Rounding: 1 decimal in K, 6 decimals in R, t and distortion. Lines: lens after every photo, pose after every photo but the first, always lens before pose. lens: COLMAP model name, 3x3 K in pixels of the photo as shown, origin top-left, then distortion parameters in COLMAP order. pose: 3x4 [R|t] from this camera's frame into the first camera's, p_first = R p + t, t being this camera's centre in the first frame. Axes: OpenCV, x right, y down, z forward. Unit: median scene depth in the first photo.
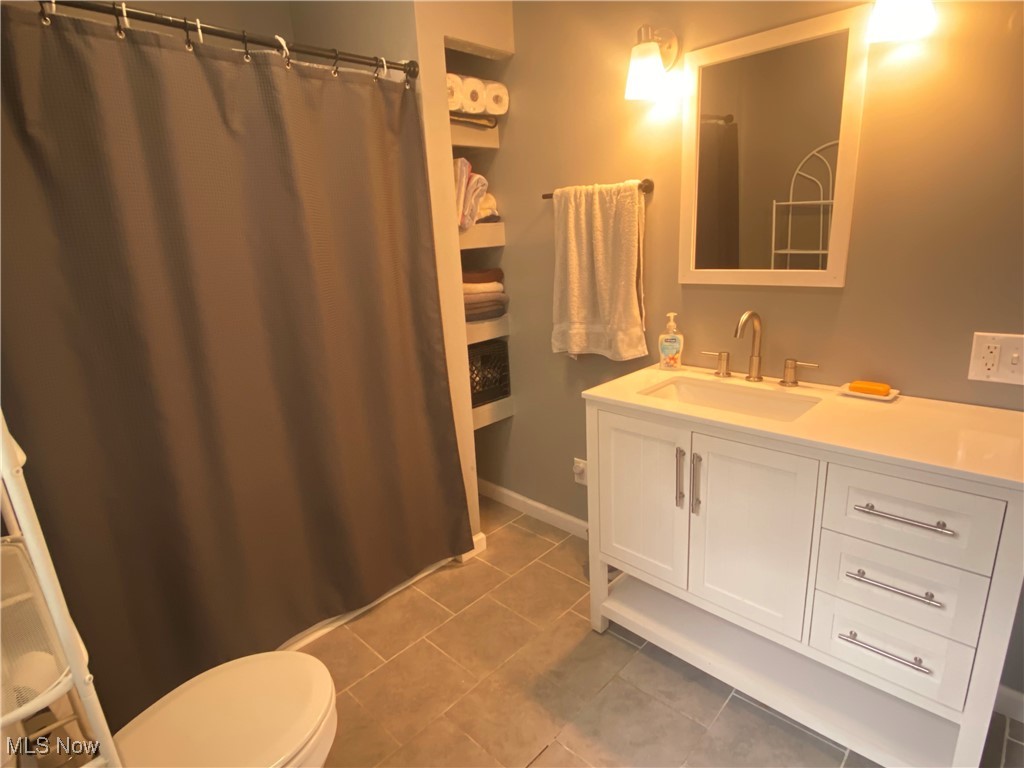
lens RADIAL K [[534.7, 0, 512.0], [0, 534.7, 384.0], [0, 0, 1]] dist [0.003740, -0.021994]
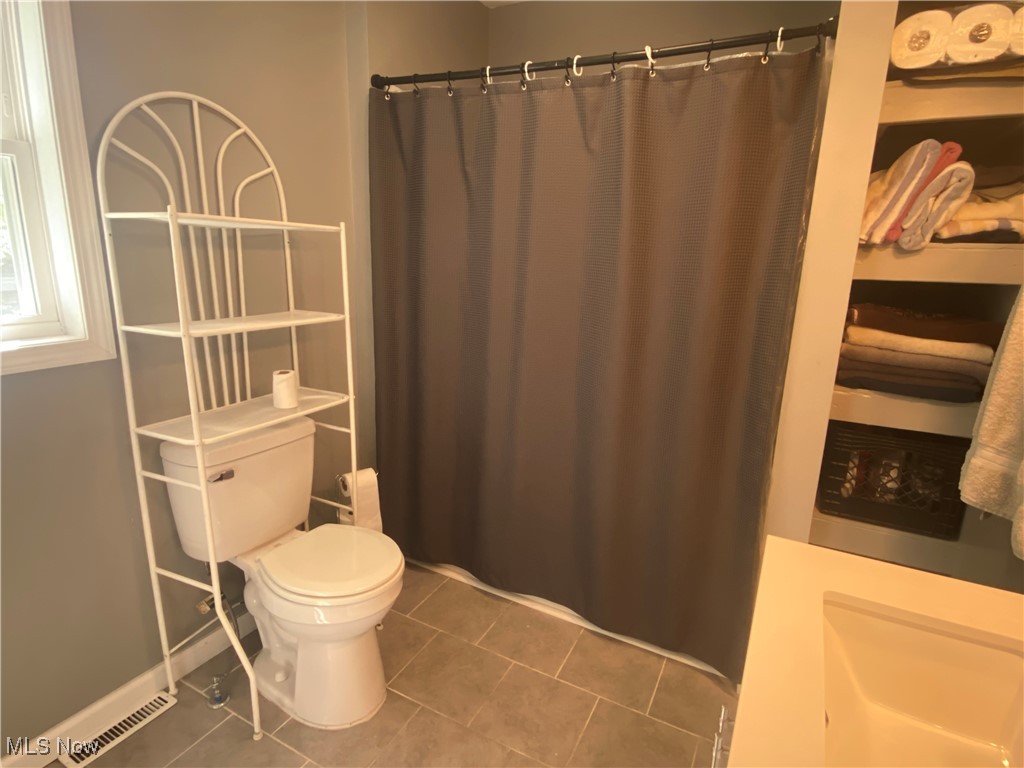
lens RADIAL K [[534.7, 0, 512.0], [0, 534.7, 384.0], [0, 0, 1]] dist [0.003740, -0.021994]
pose [[0.274670, 0.278724, -0.920255, 0.469713], [-0.295353, 0.935253, 0.195111, -0.145053], [0.915053, 0.218209, 0.339208, 0.452037]]
